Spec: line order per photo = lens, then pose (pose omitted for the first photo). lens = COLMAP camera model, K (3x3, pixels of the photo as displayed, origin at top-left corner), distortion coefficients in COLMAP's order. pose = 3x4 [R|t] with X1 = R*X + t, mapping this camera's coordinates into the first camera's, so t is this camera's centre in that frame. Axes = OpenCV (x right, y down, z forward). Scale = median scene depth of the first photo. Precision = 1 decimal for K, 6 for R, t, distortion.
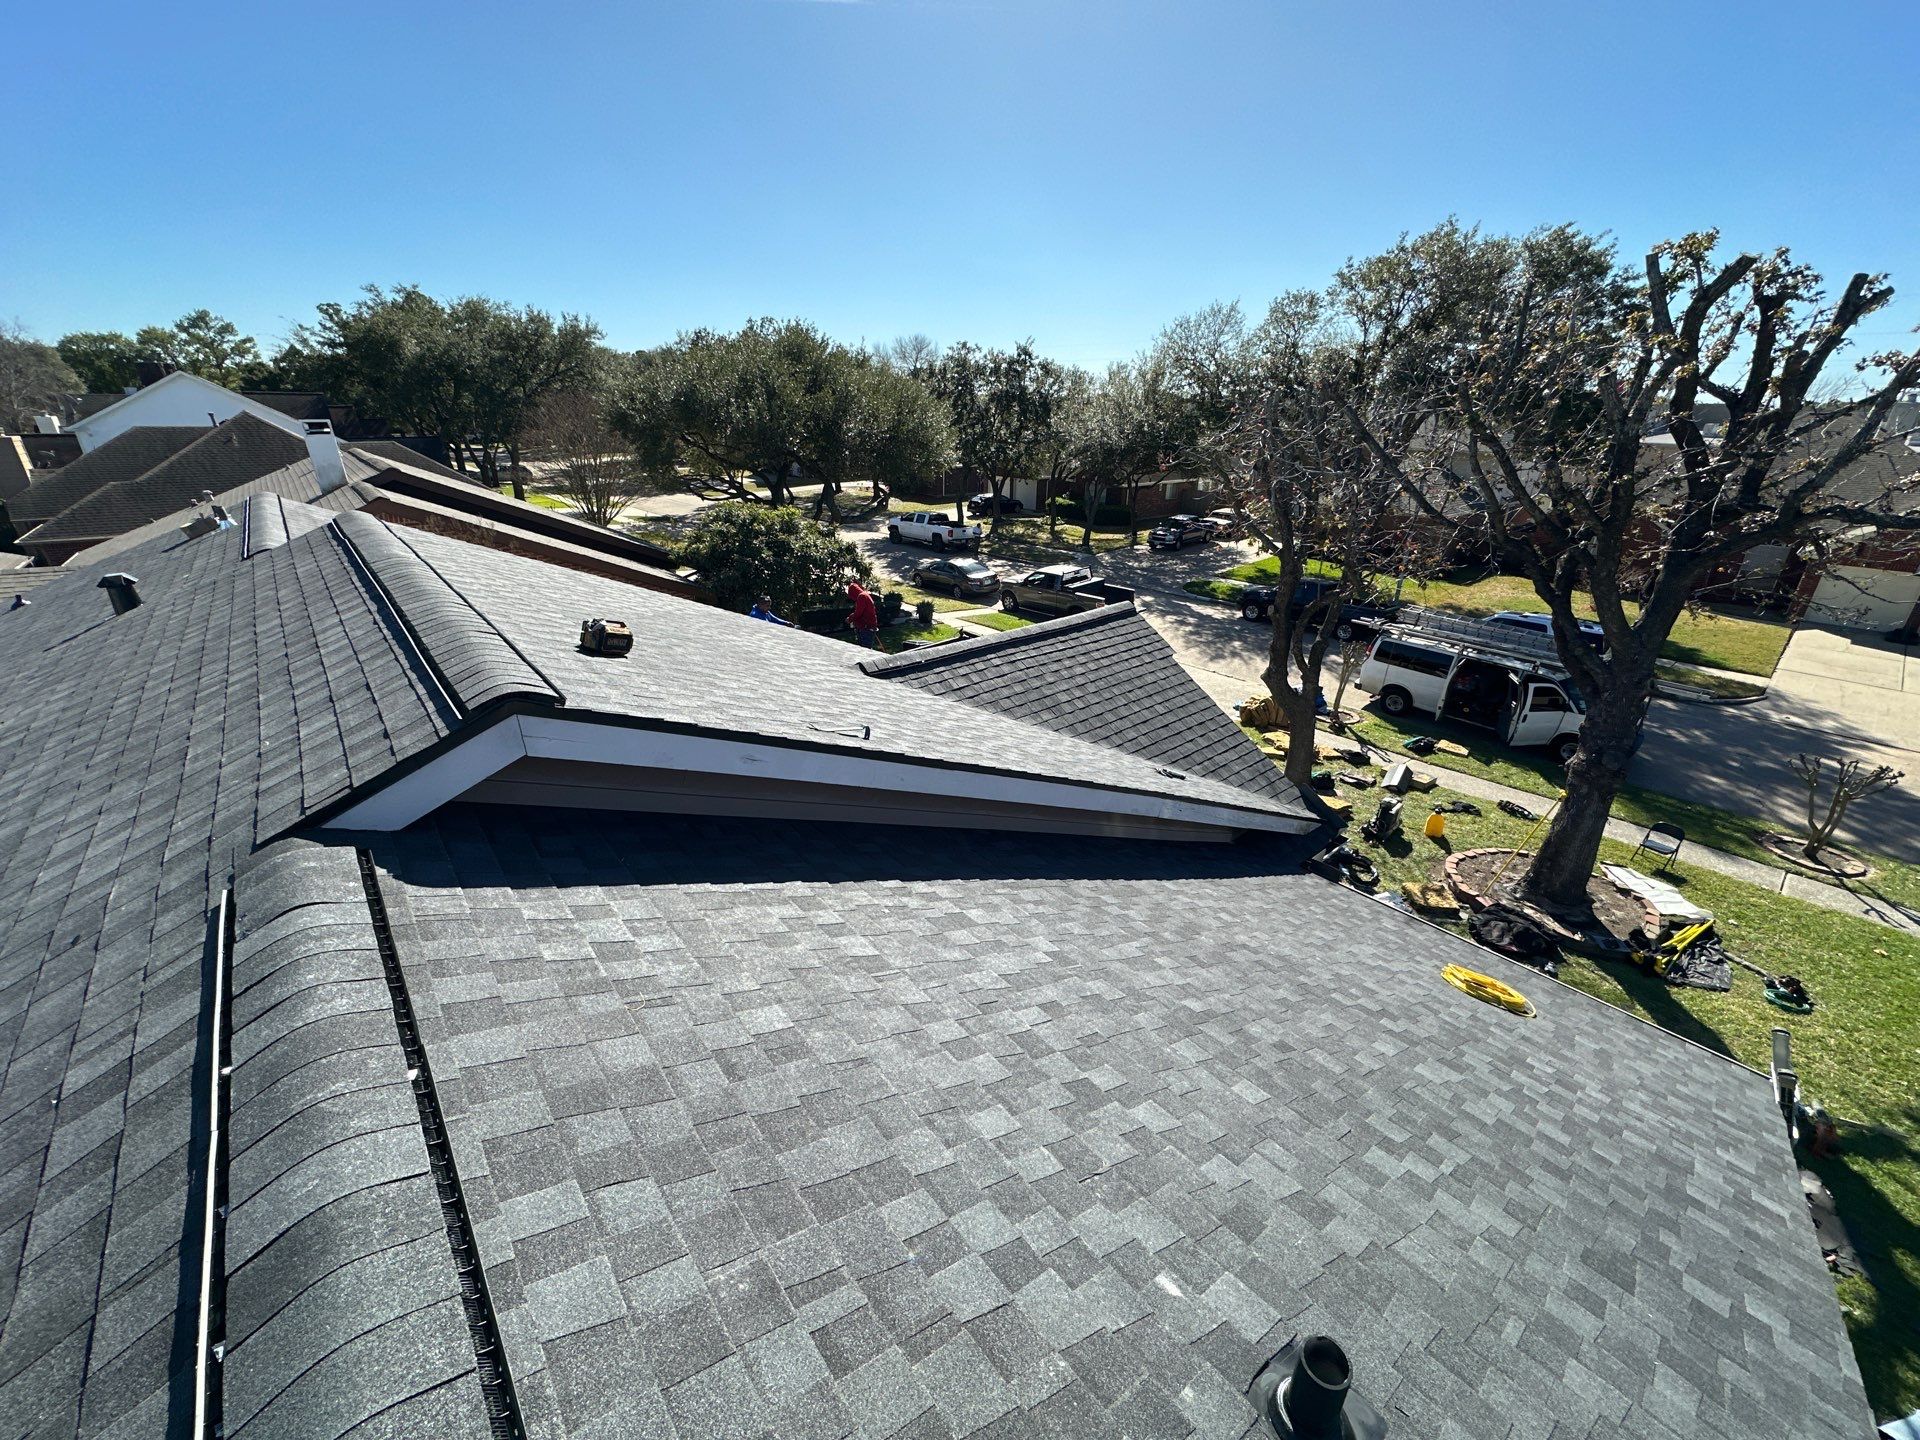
lens RADIAL K [[770.1, 0, 963.7], [0, 770.1, 718.7], [0, 0, 1]] dist [0.001983, 0.000299]
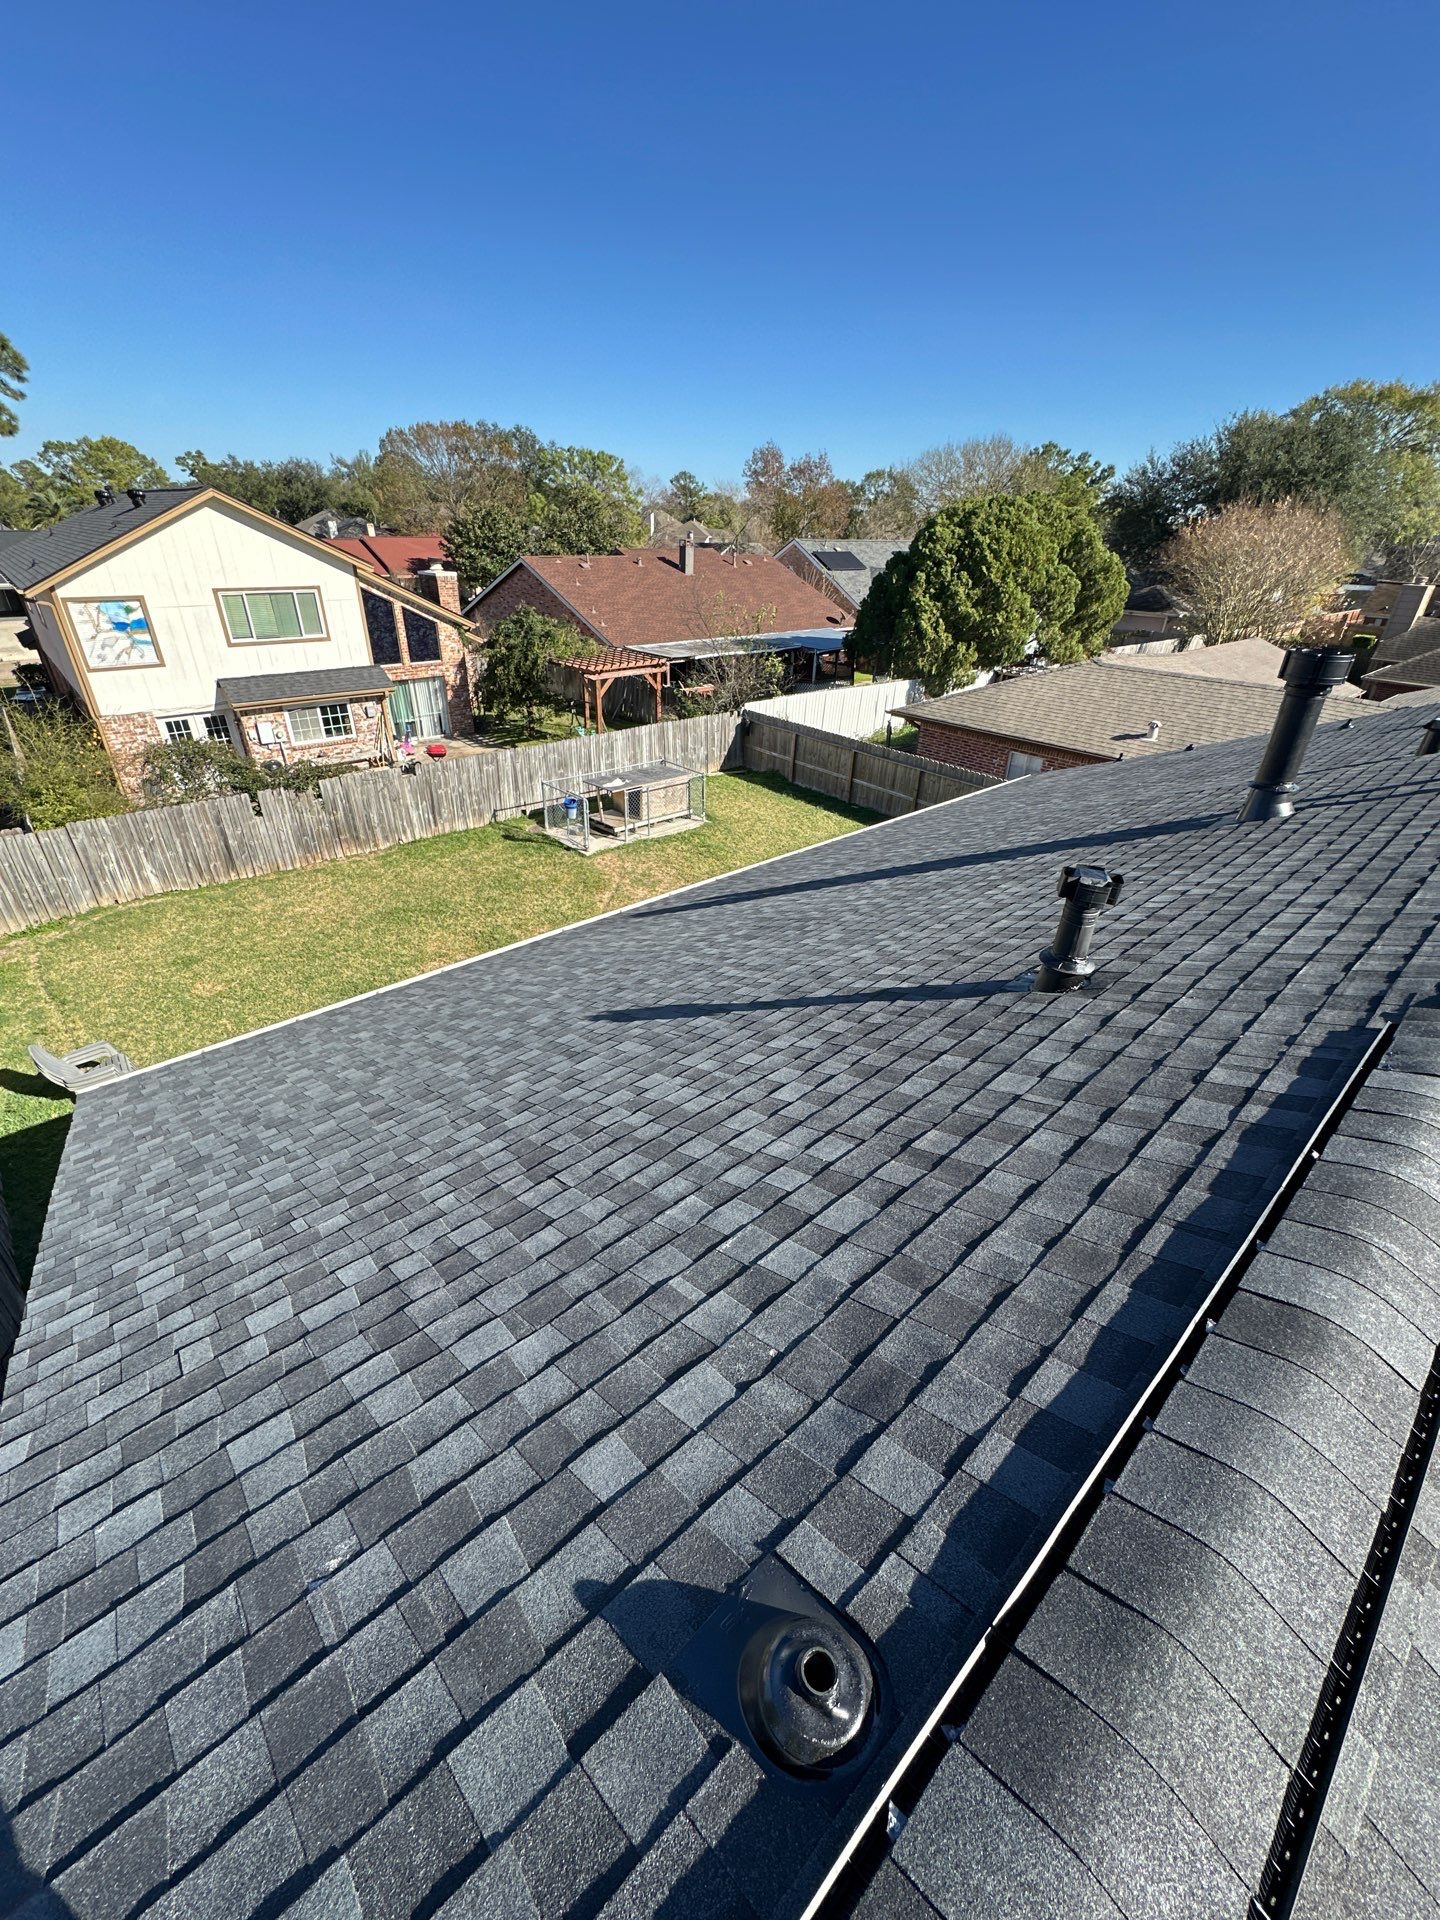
lens RADIAL K [[770.1, 0, 715.9], [0, 770.1, 958.3], [0, 0, 1]] dist [0.001983, 0.000299]
pose [[0.024083, 0.481390, -0.876176, -0.067192], [-0.401407, 0.807334, 0.432533, 0.045822], [0.915583, 0.341287, 0.212676, -0.070285]]
